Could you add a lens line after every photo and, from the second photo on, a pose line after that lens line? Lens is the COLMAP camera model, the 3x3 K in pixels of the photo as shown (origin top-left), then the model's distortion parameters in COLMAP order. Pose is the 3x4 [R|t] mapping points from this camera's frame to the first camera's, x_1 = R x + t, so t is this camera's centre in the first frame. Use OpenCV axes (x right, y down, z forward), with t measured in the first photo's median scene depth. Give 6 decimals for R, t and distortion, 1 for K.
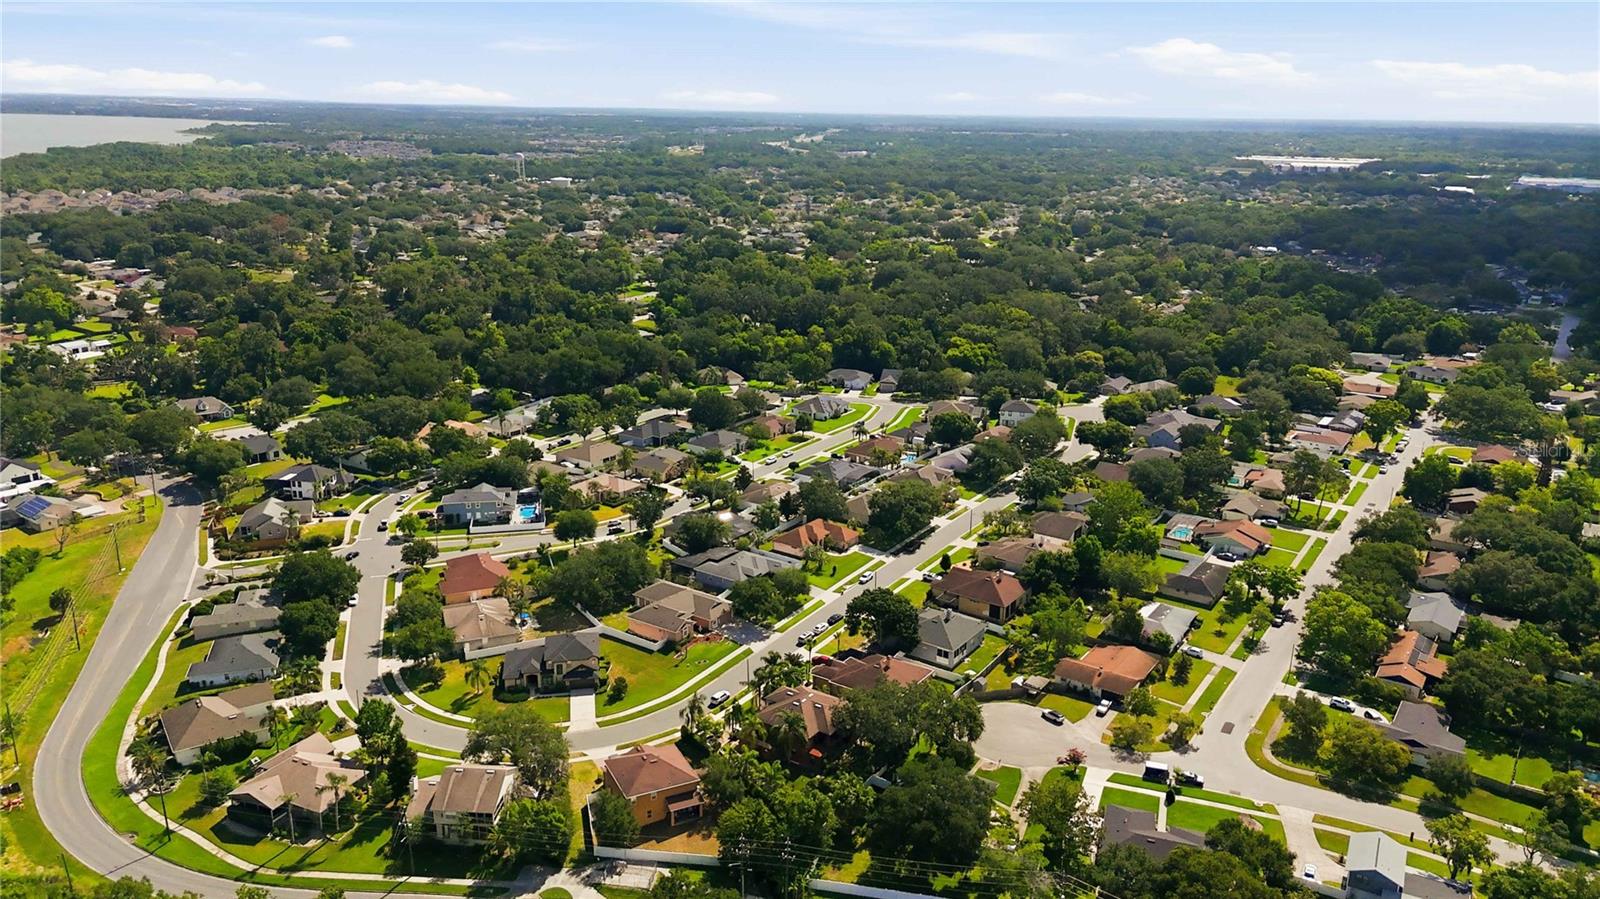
lens RADIAL K [[1139.4, 0, 805.1], [0, 1139.4, 446.2], [0, 0, 1]] dist [0.070156, -0.089644]
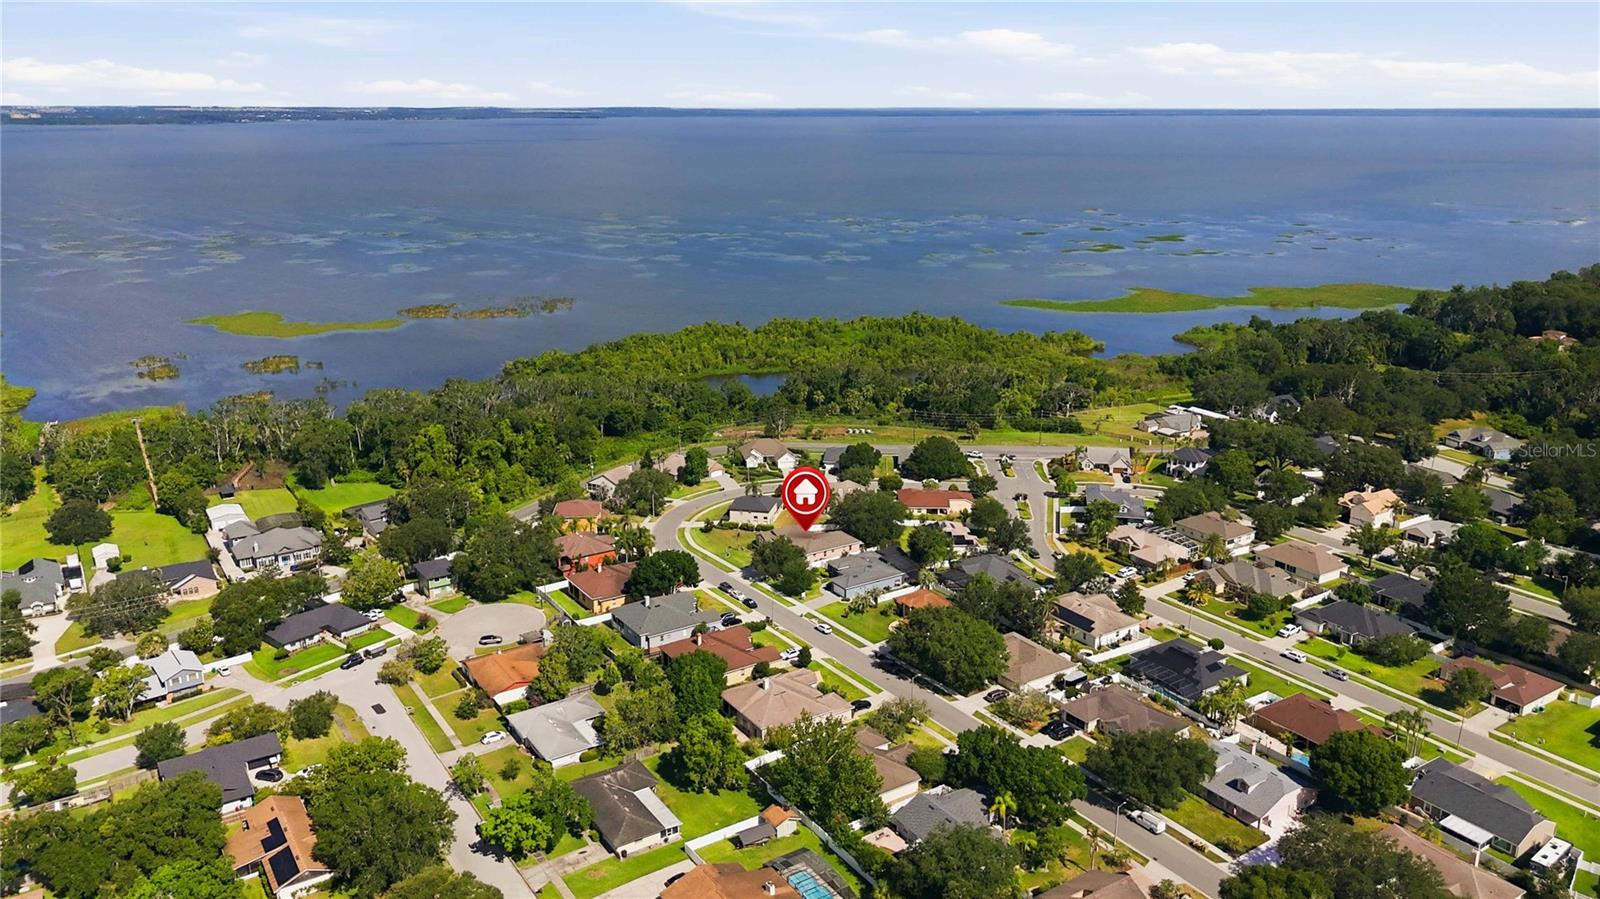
lens RADIAL K [[1139.4, 0, 805.1], [0, 1139.4, 446.2], [0, 0, 1]] dist [0.070156, -0.089644]
pose [[-0.363861, 0.241749, -0.899535, 0.999678], [-0.265296, 0.898836, 0.348873, -0.387205], [0.892874, 0.365584, -0.262916, 1.391381]]
